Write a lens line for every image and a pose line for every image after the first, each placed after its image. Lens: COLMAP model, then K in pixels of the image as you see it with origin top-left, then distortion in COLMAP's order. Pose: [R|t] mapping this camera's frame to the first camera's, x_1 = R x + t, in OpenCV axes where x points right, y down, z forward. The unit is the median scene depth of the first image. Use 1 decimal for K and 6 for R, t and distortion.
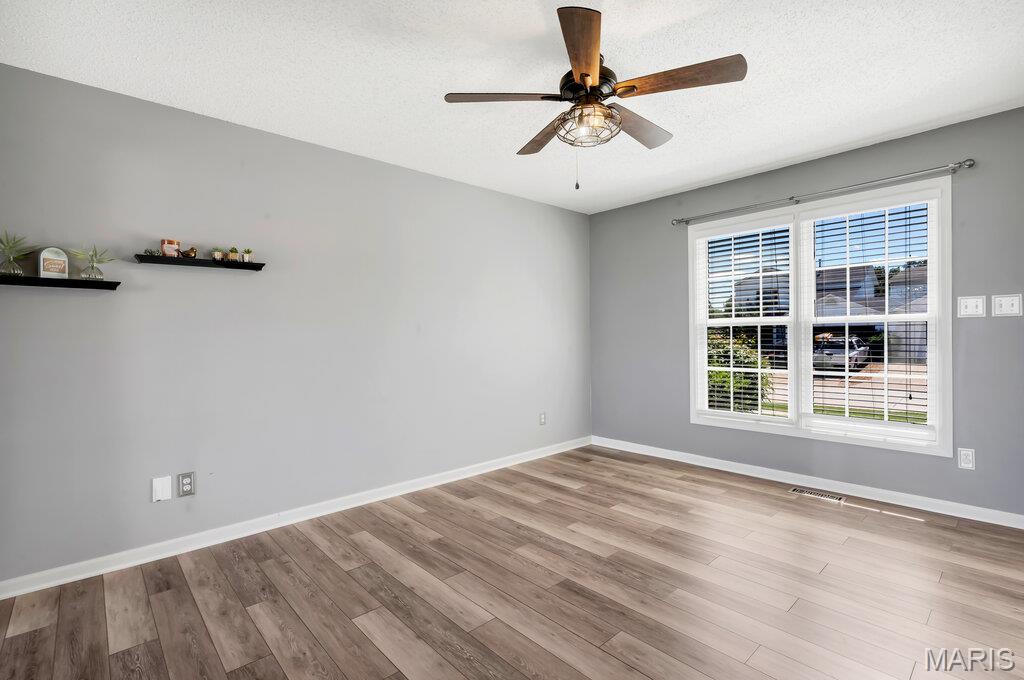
lens RADIAL K [[471.7, 0, 509.5], [0, 471.7, 342.3], [0, 0, 1]] dist [-0.002892, 0.000806]
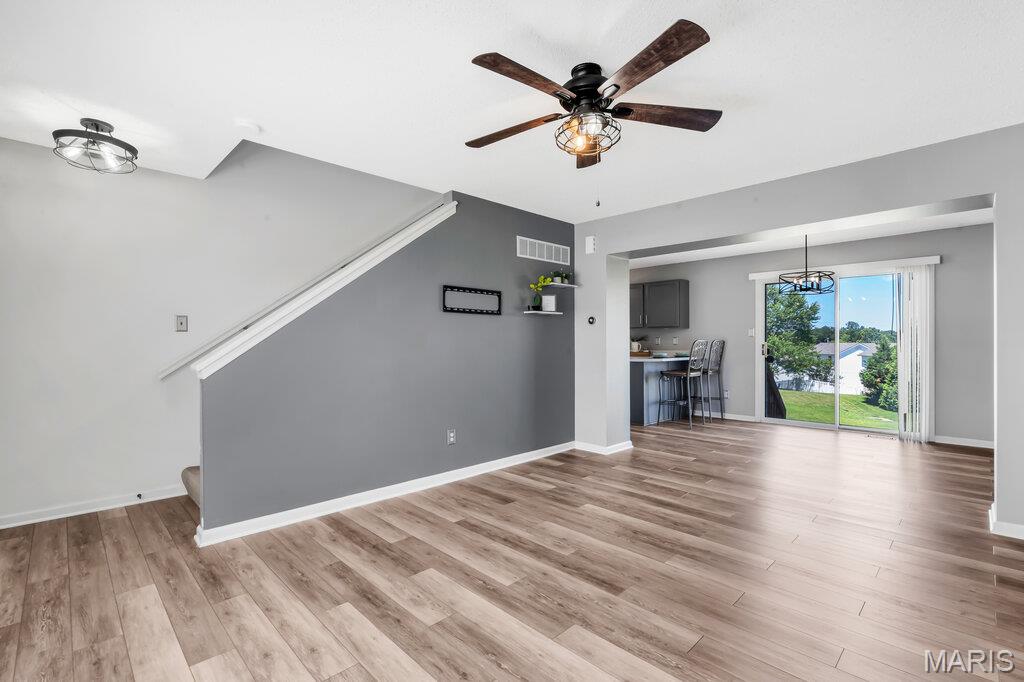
lens RADIAL K [[466.3, 0, 515.0], [0, 466.3, 344.3], [0, 0, 1]] dist [-0.001607, 0.000350]
pose [[-0.998841, 0.016845, -0.045078, 0.281424], [0.016034, 0.999704, 0.018284, -0.021268], [0.045373, 0.017540, -0.998816, 1.499994]]
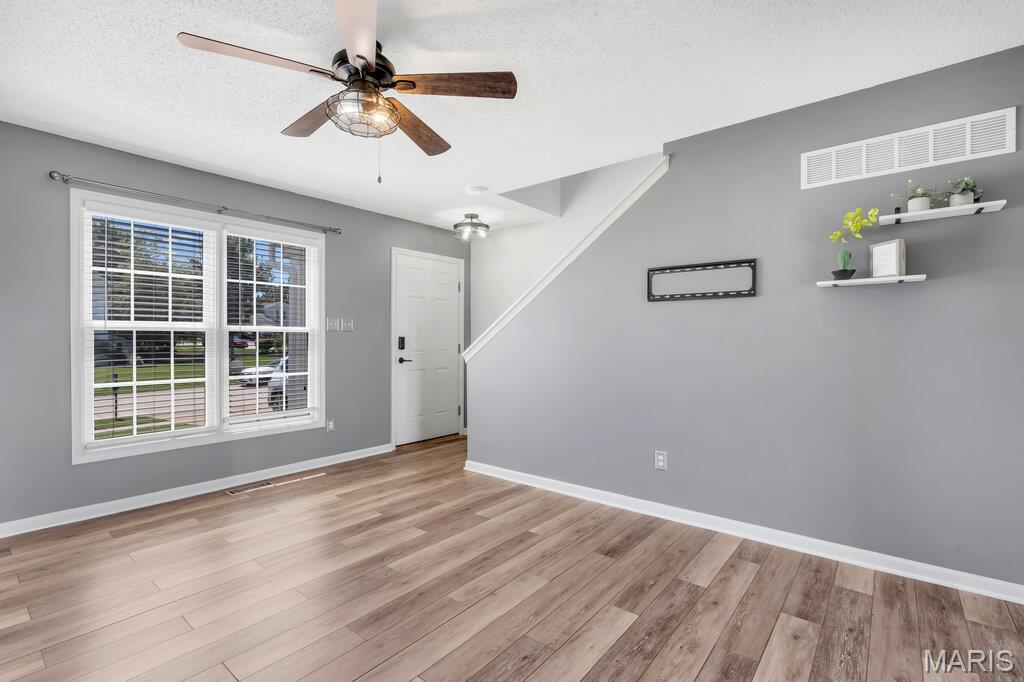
lens RADIAL K [[471.7, 0, 509.5], [0, 471.7, 343.3], [0, 0, 1]] dist [-0.002892, 0.000806]
pose [[-0.145621, 0.005596, 0.989325, -0.594476], [0.016416, 0.999860, -0.003239, 0.001035], [-0.989204, 0.015769, -0.145693, 0.643796]]
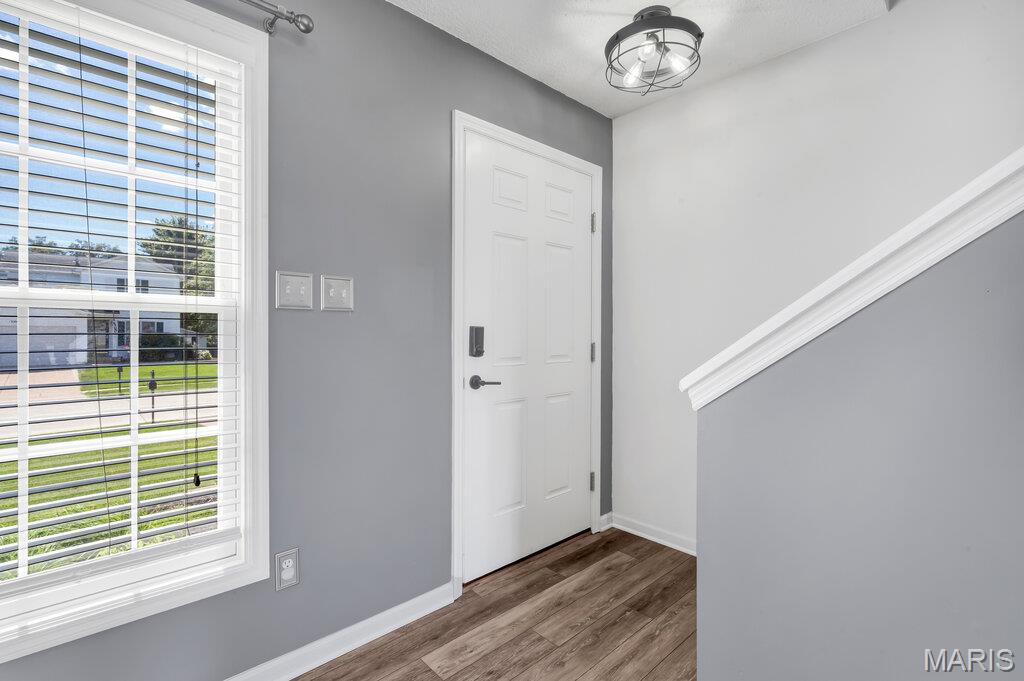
lens RADIAL K [[475.5, 0, 508.8], [0, 475.5, 334.8], [0, 0, 1]] dist [0.000276, -0.001073]
pose [[-0.004300, 0.004730, 0.999980, 0.413878], [0.011795, 0.999919, -0.004679, -0.017805], [-0.999921, 0.011774, -0.004355, 0.734350]]
